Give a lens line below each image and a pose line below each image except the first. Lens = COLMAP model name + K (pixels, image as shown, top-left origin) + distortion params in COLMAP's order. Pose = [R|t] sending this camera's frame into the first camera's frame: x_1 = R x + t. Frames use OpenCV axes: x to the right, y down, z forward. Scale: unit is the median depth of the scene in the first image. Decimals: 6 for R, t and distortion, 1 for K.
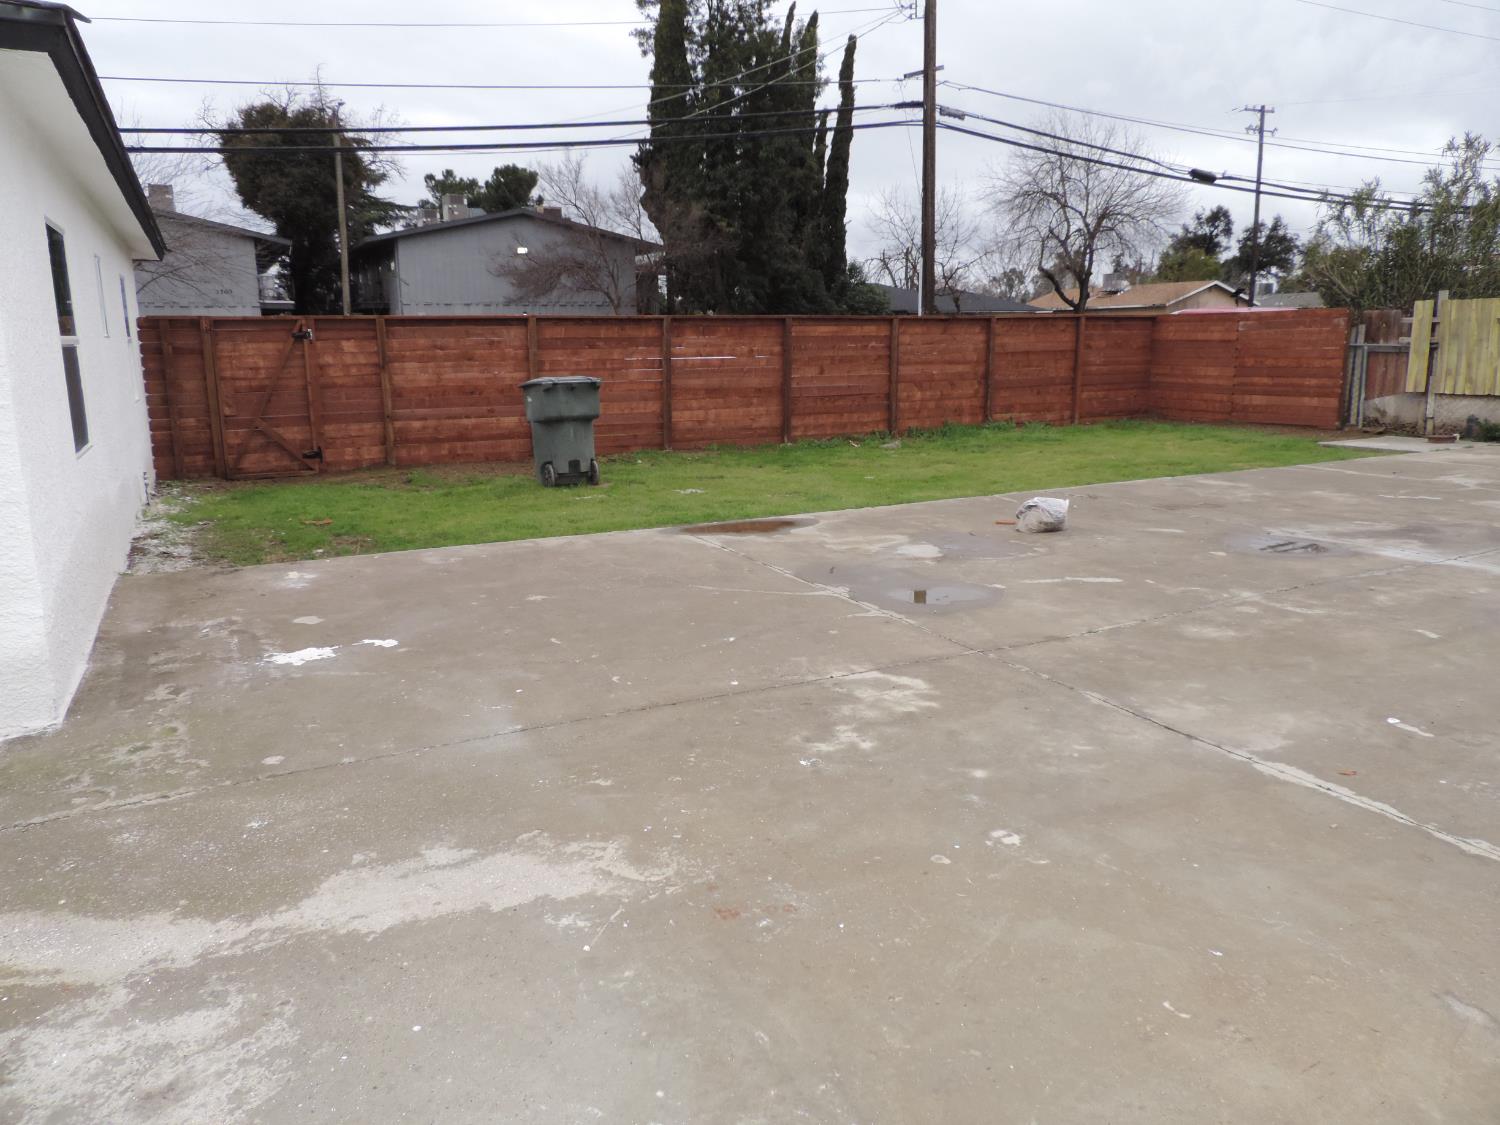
lens RADIAL K [[1061.9, 0, 750.5], [0, 1061.9, 559.0], [0, 0, 1]] dist [-0.020599, 0.004697]
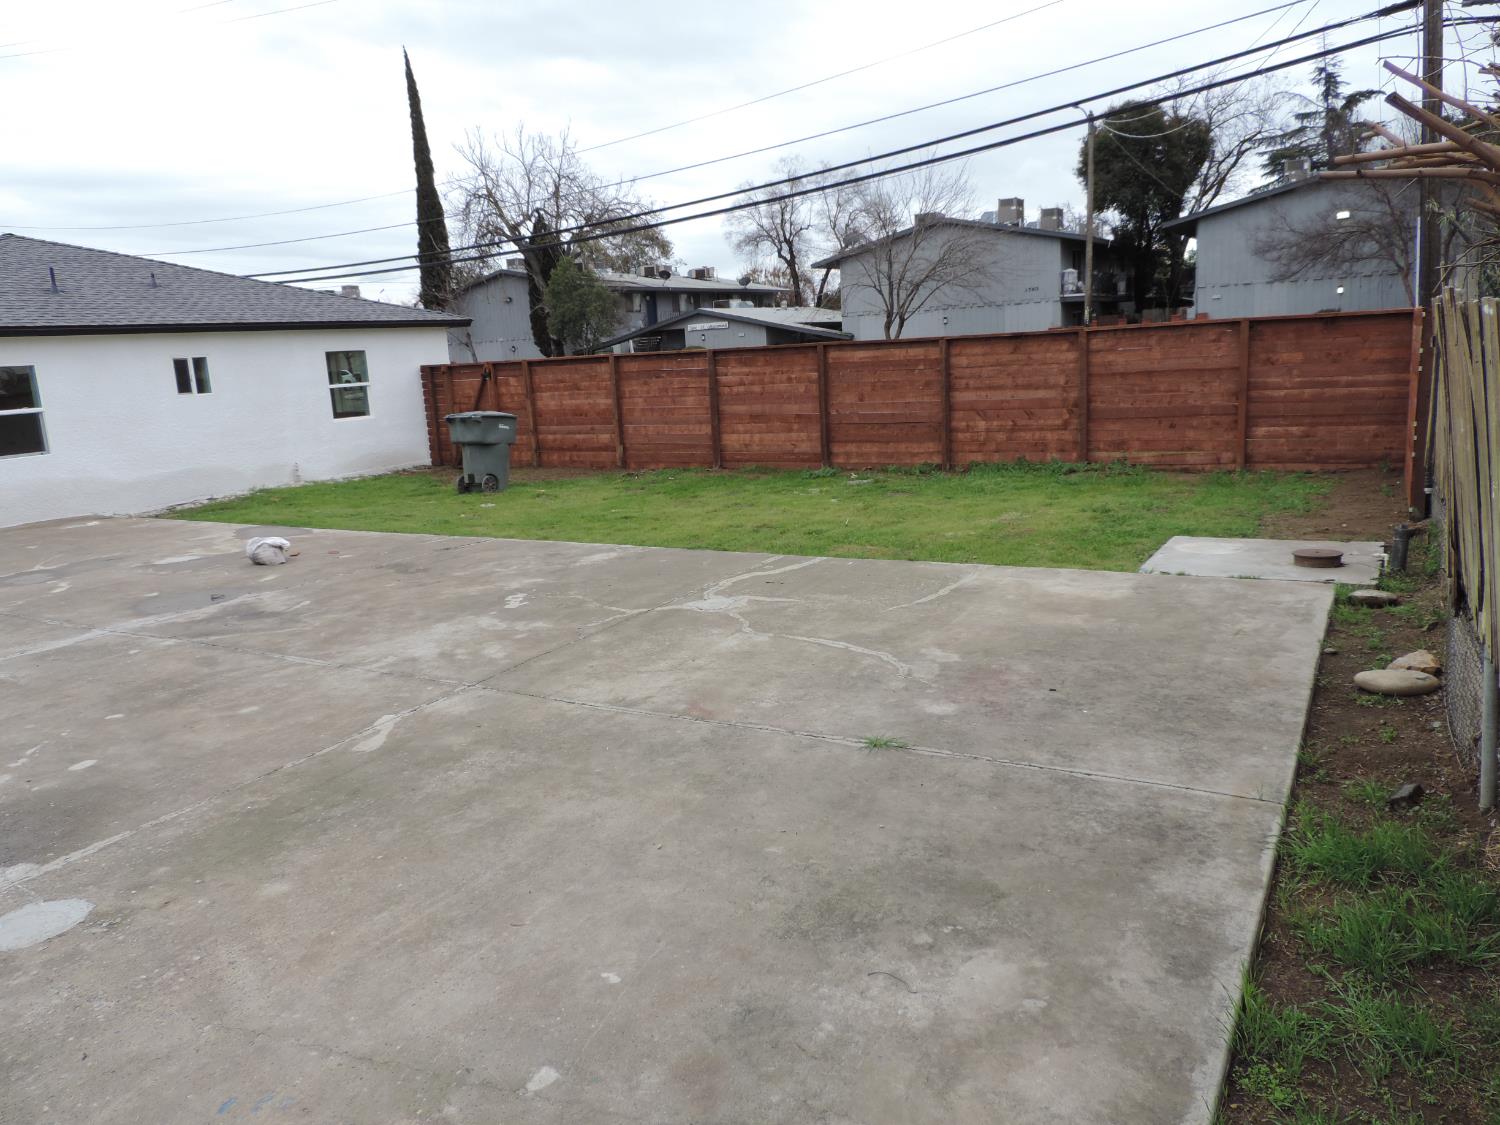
lens RADIAL K [[1061.9, 0, 750.5], [0, 1061.9, 559.0], [0, 0, 1]] dist [-0.020599, 0.004697]
pose [[0.543989, 0.145348, -0.826408, 0.820235], [-0.120077, 0.988231, 0.094768, -0.110721], [0.830456, 0.047679, 0.555040, 0.386123]]
